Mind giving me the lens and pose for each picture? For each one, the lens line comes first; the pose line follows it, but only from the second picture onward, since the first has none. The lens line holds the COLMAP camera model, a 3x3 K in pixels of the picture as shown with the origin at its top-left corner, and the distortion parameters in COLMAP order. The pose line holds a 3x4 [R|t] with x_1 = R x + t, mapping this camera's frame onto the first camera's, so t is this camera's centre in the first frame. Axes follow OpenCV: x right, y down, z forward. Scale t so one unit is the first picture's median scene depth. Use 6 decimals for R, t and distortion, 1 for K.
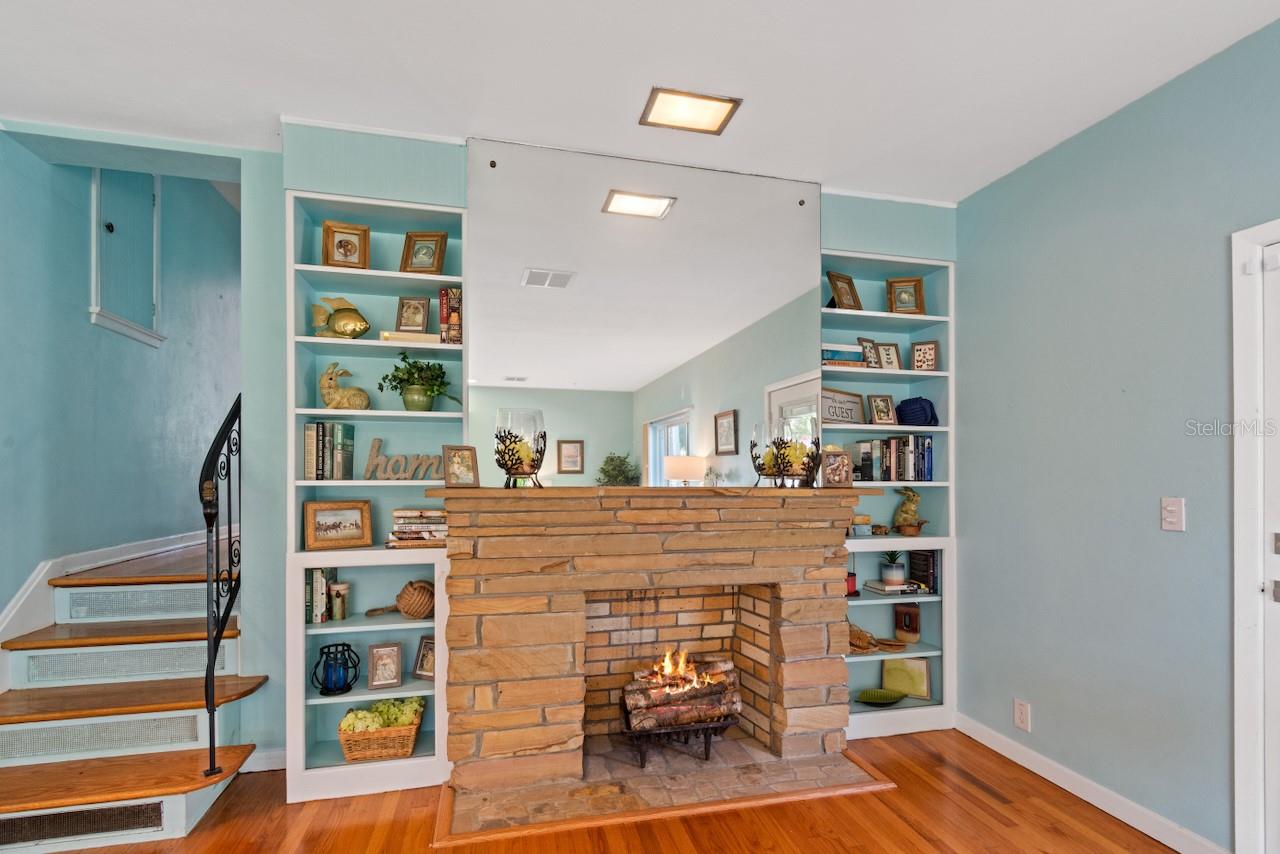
lens RADIAL K [[583.8, 0, 634.7], [0, 583.8, 473.6], [0, 0, 1]] dist [-0.000748, -0.000448]
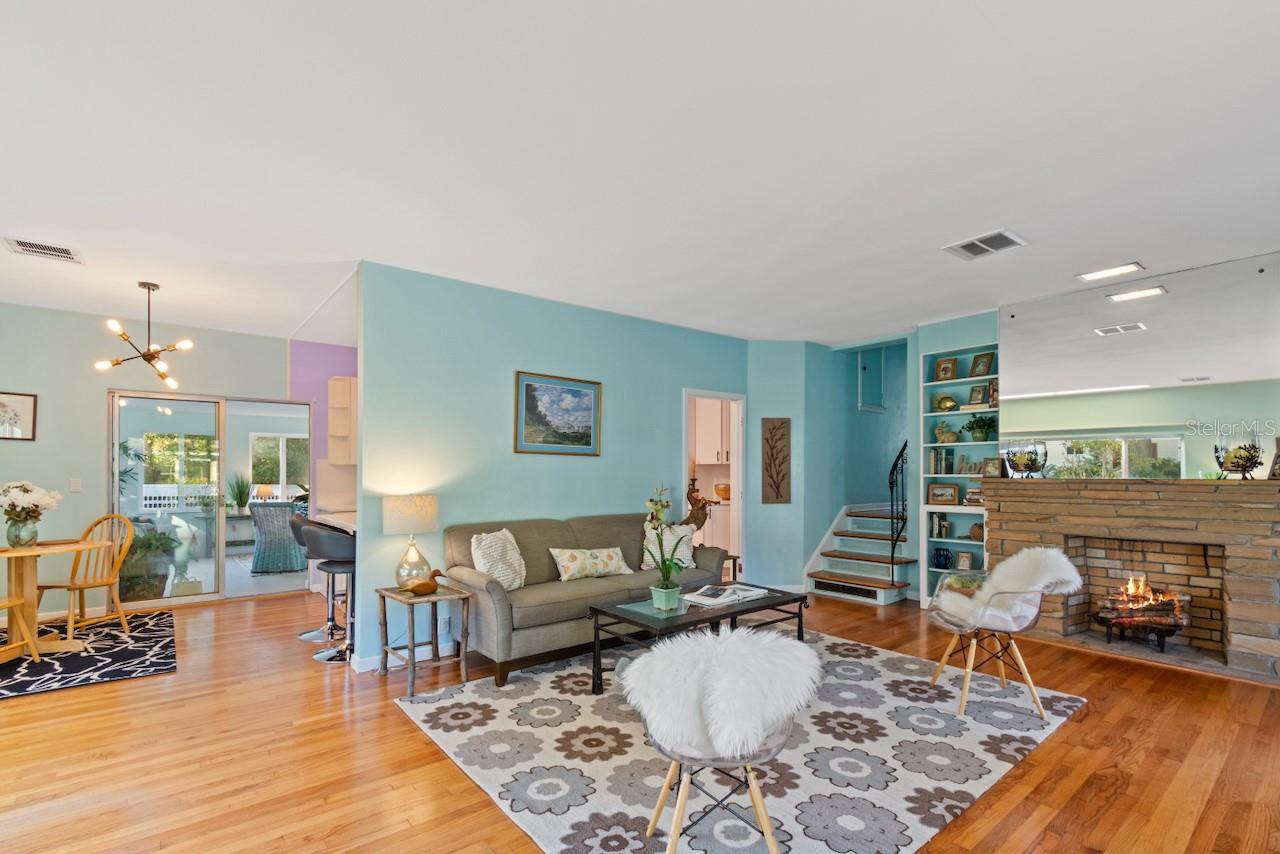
lens RADIAL K [[583.8, 0, 634.7], [0, 583.8, 473.6], [0, 0, 1]] dist [-0.000748, -0.000448]
pose [[0.425375, -0.004843, -0.905004, 0.997972], [0.001334, 0.999988, -0.004724, 0.016112], [0.905016, 0.000802, 0.425376, -1.005522]]
